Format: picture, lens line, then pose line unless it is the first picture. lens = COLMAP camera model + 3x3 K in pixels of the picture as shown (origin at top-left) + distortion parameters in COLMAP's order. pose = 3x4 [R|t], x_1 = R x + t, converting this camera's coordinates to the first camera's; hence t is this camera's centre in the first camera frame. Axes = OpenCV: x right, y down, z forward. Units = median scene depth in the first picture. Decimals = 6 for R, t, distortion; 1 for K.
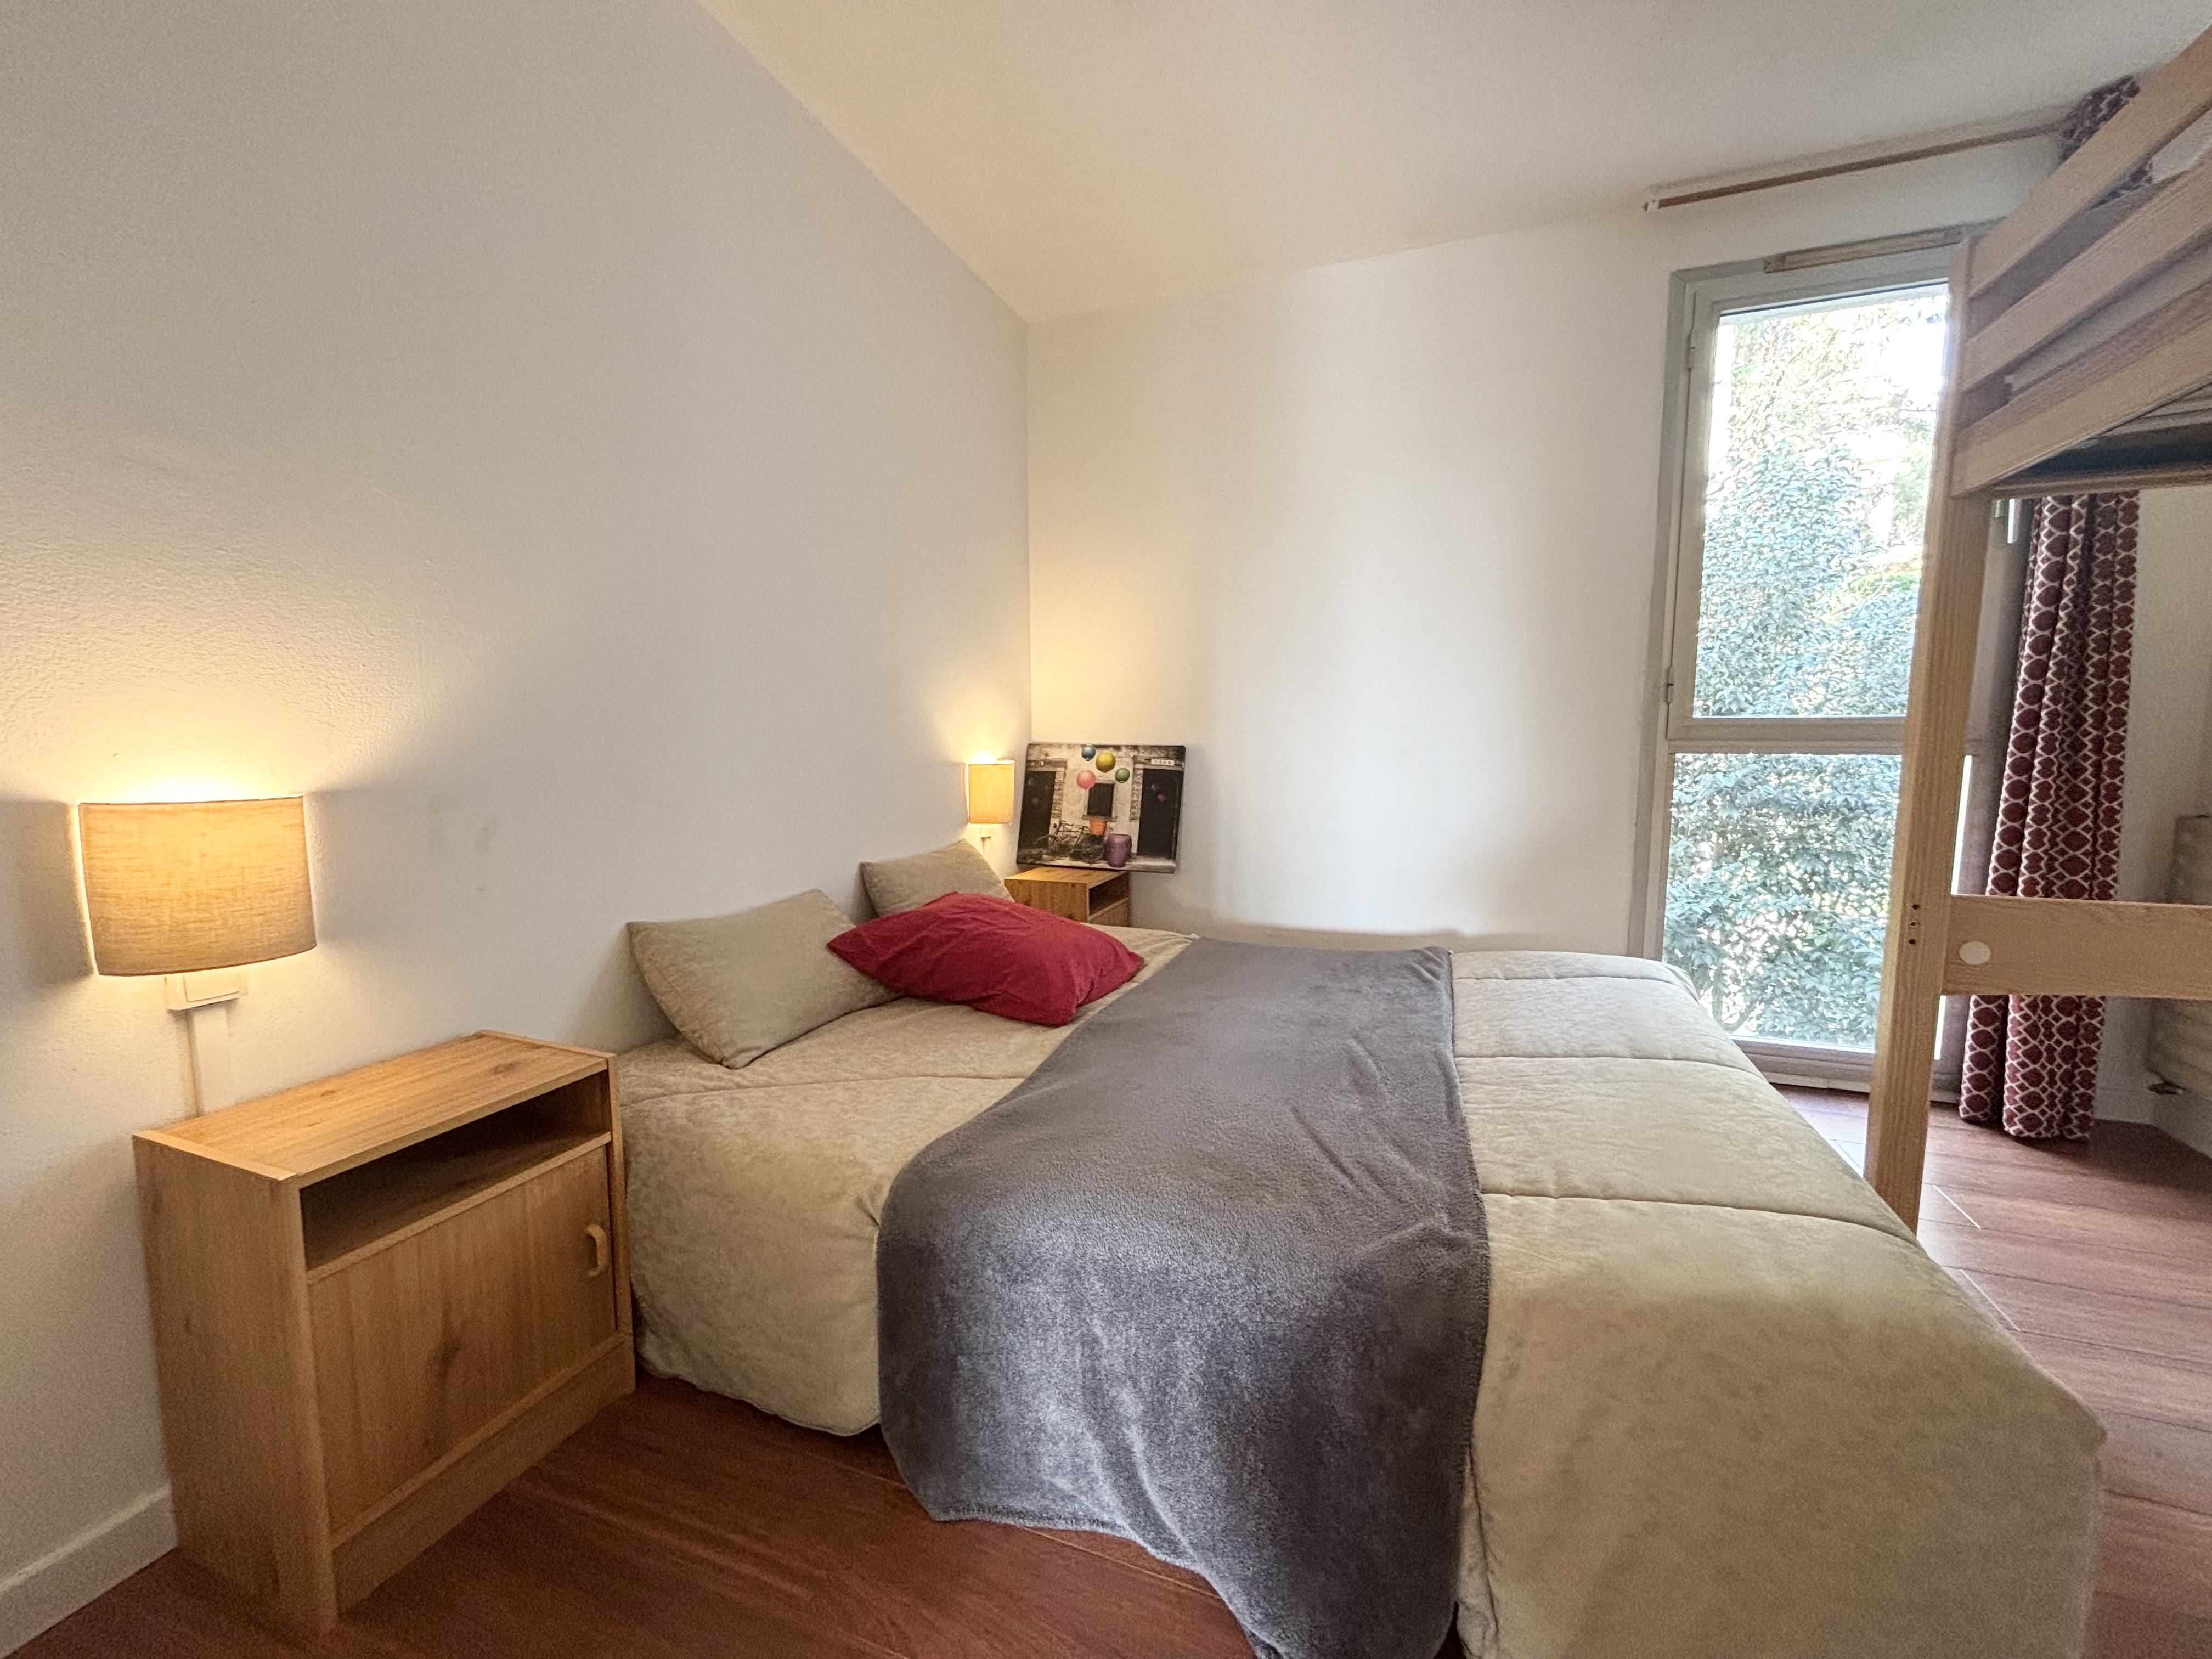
lens RADIAL K [[886.2, 0, 1087.6], [0, 886.2, 836.3], [0, 0, 1]] dist [0.006467, -0.002205]
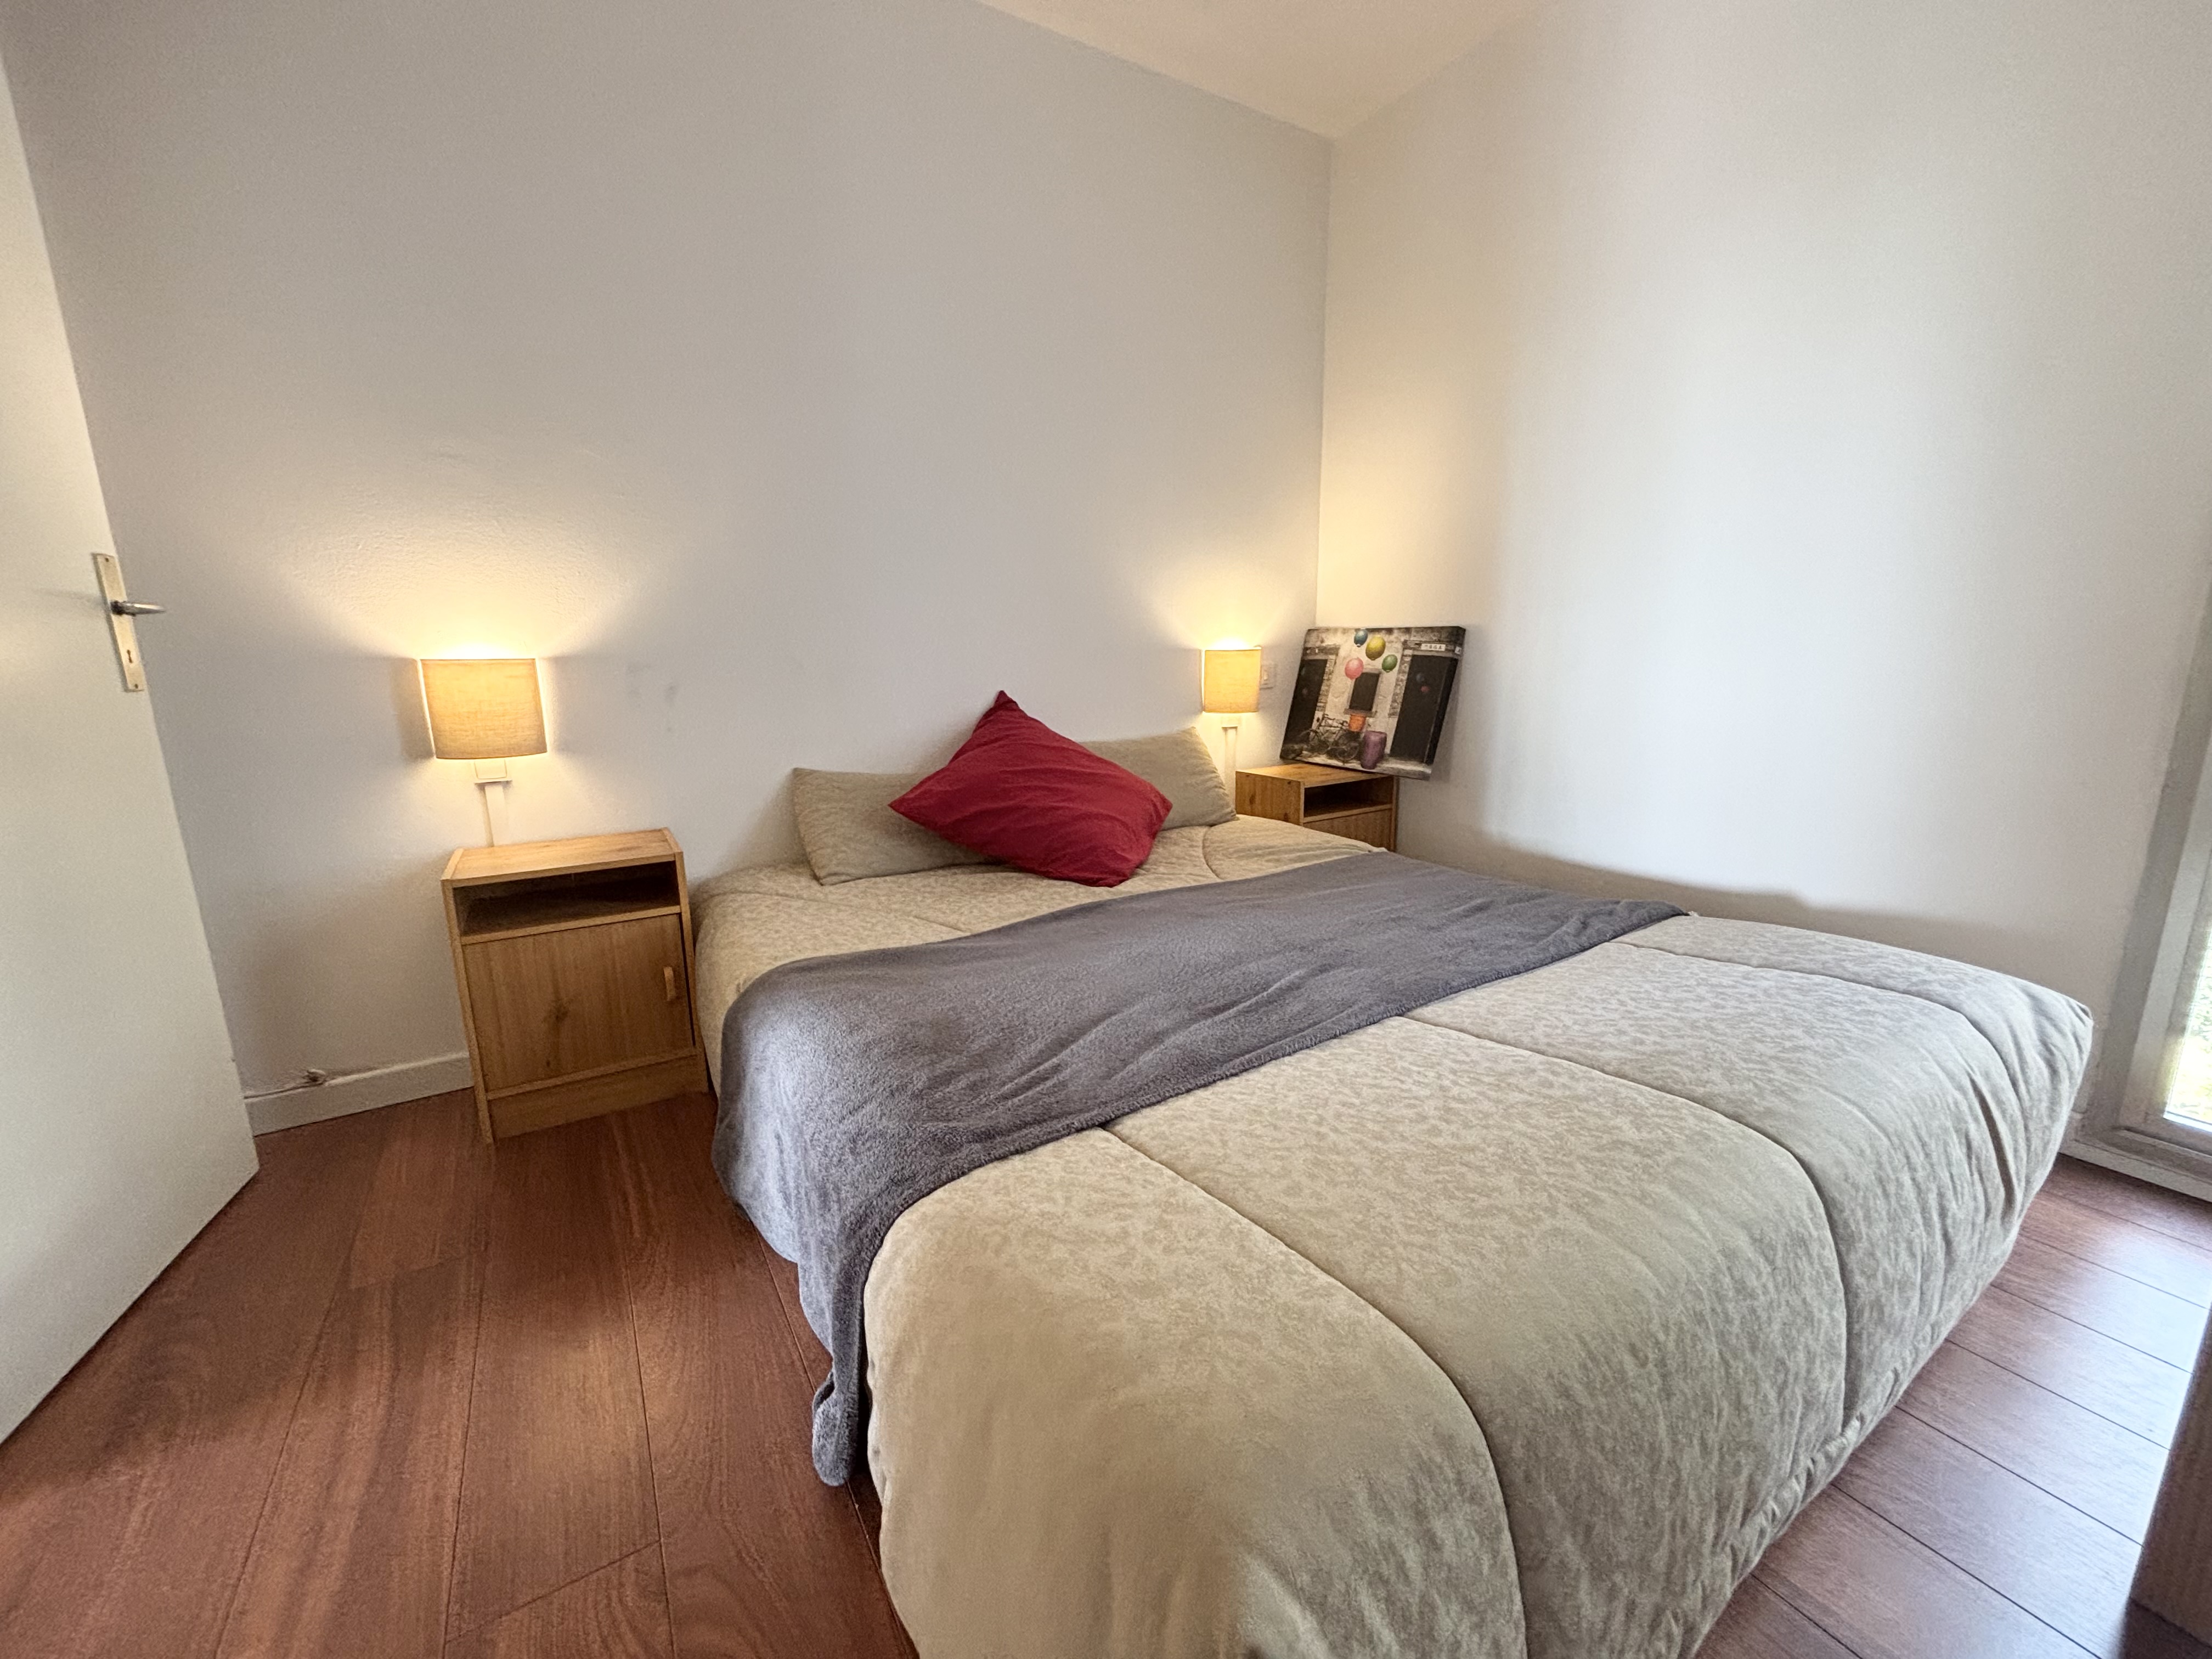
lens RADIAL K [[886.2, 0, 1092.9], [0, 886.2, 828.1], [0, 0, 1]] dist [0.006467, -0.002205]
pose [[0.790539, 0.112527, -0.601985, 0.353203], [-0.054450, 0.991996, 0.113926, 0.007931], [0.609986, -0.057285, 0.790339, 0.131909]]
